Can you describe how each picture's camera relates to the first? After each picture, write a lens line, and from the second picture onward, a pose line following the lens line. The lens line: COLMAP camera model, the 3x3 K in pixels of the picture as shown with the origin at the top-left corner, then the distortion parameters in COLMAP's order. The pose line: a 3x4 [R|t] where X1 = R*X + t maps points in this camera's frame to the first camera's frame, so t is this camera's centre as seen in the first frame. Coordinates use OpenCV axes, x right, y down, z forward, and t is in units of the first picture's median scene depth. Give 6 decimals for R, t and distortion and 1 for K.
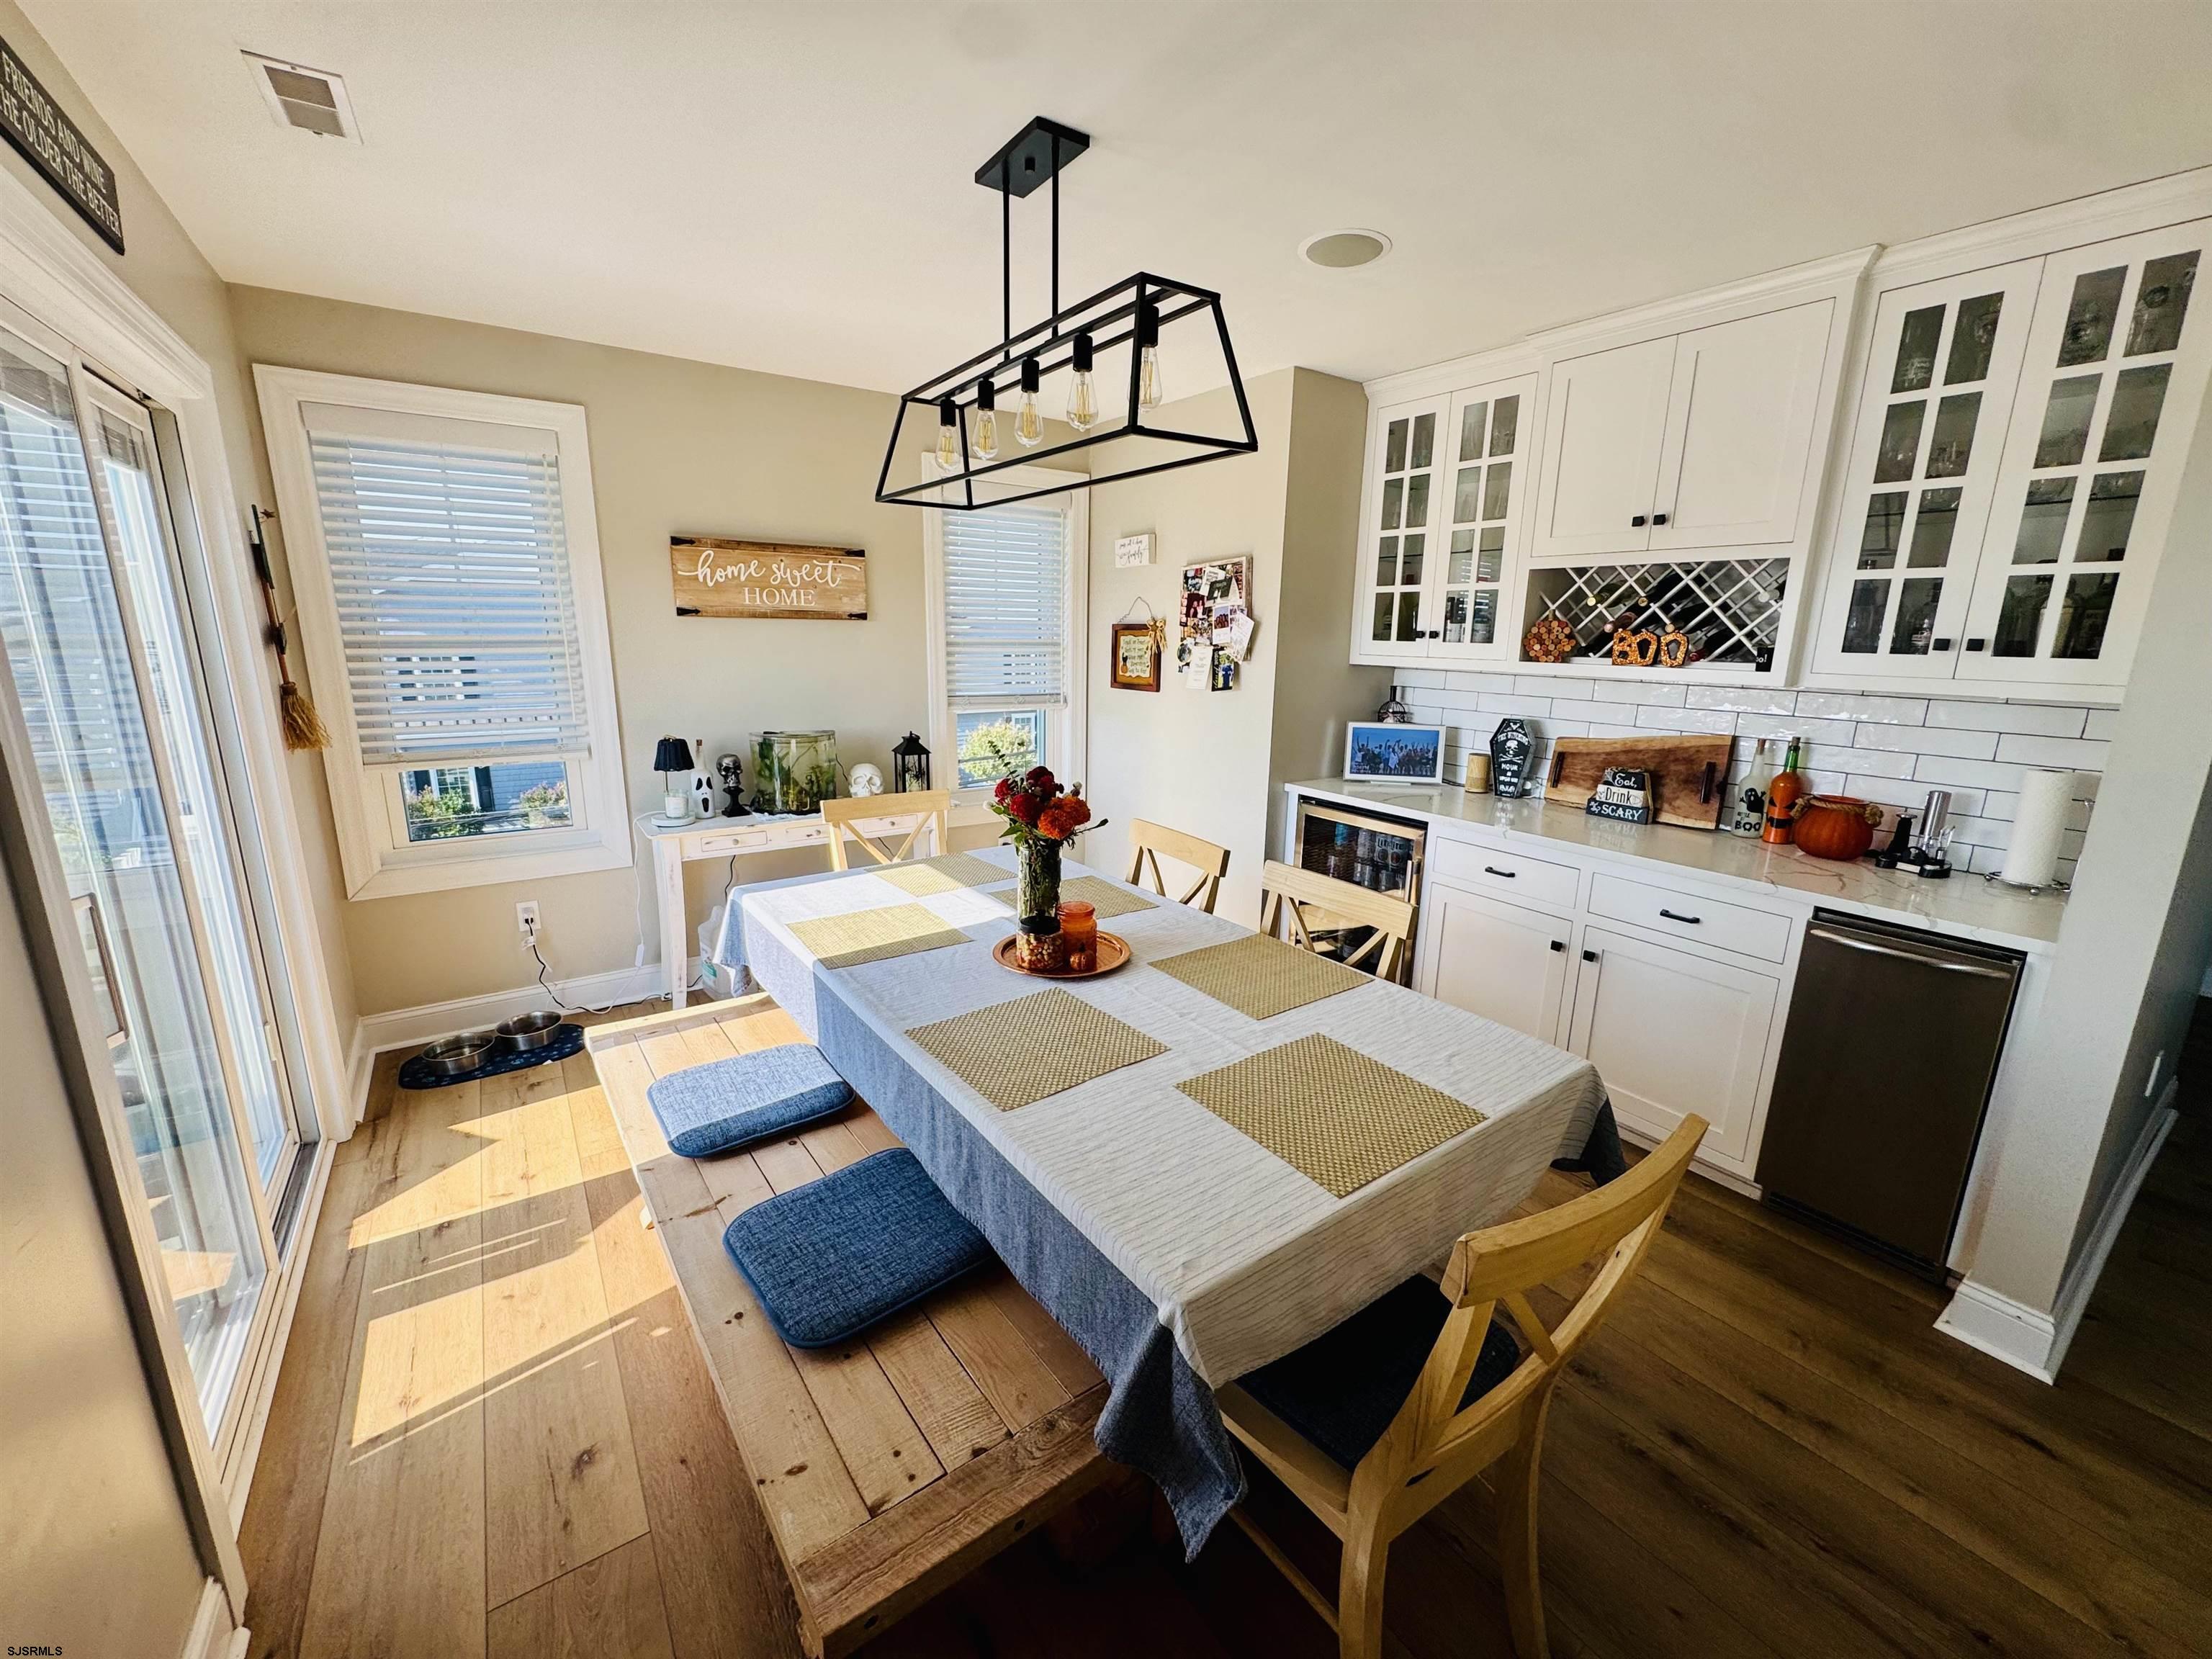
lens RADIAL K [[883.1, 0, 1106.0], [0, 883.1, 829.5], [0, 0, 1]] dist [-0.001109, 0.000018]
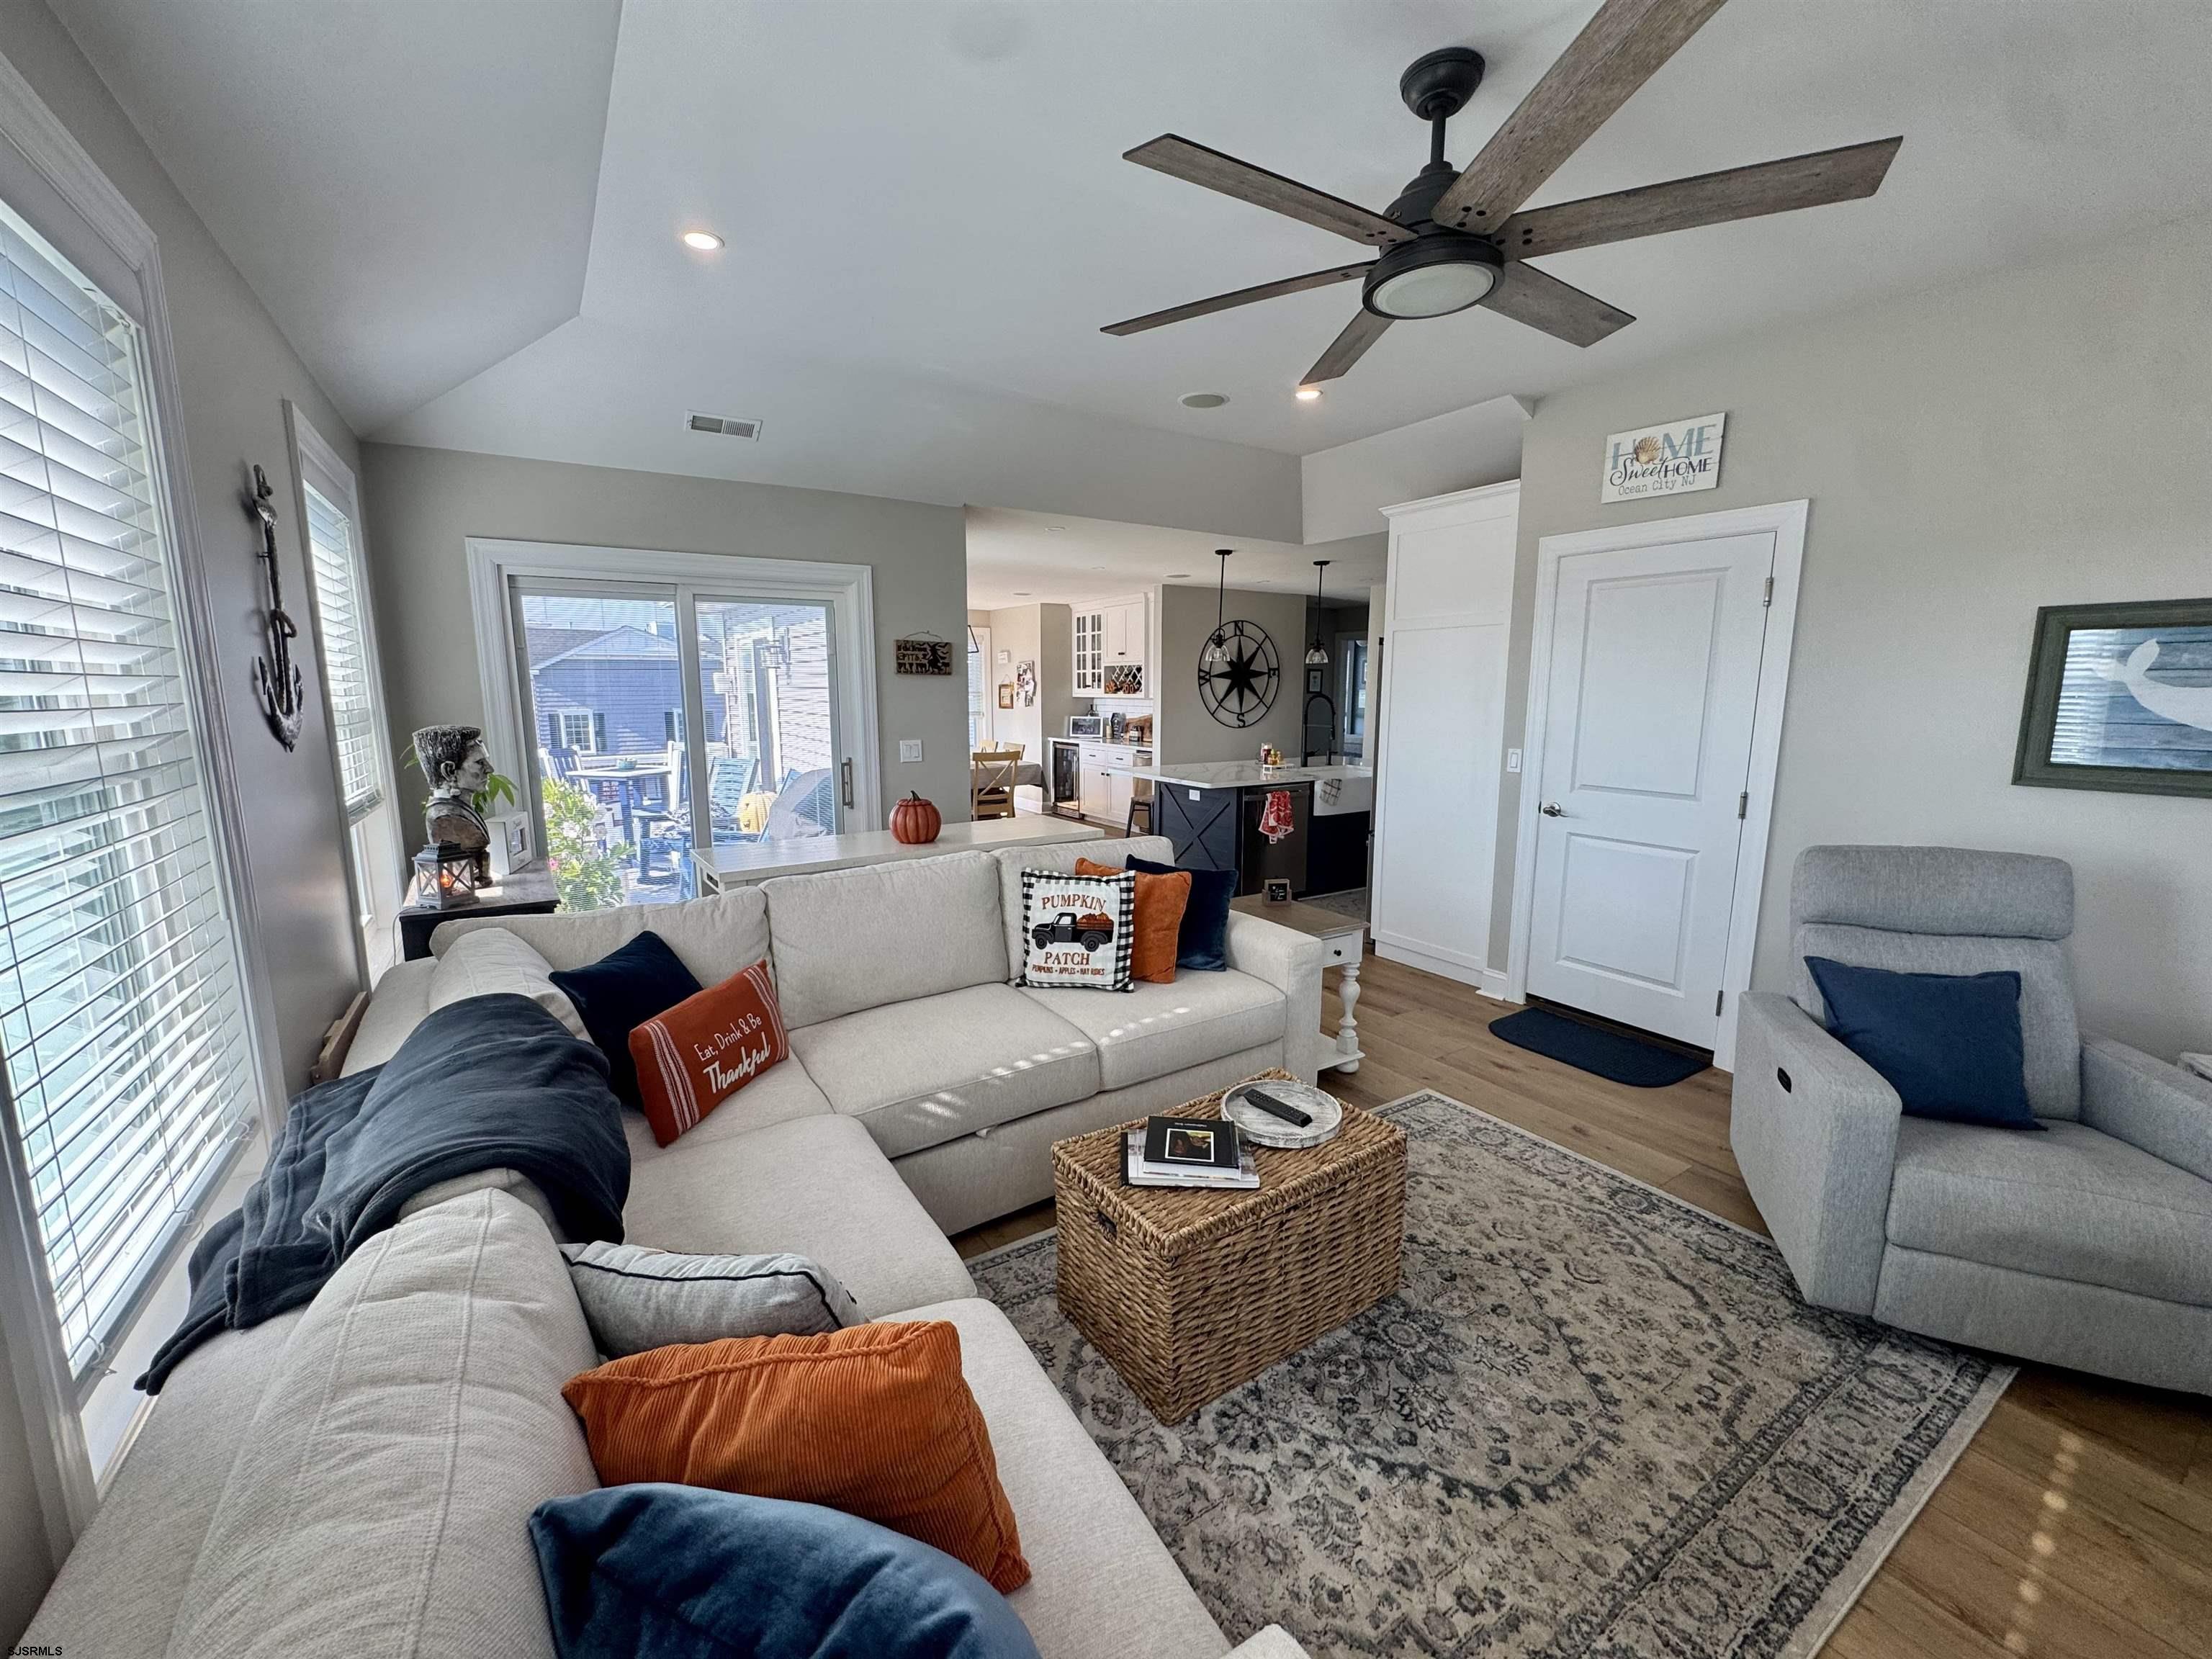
lens RADIAL K [[883.1, 0, 1106.0], [0, 883.1, 829.5], [0, 0, 1]] dist [-0.001109, 0.000018]
pose [[0.998289, -0.005015, -0.058260, 0.586195], [0.001018, 0.997655, -0.068442, 0.468182], [0.058467, 0.068265, 0.995953, -1.941436]]
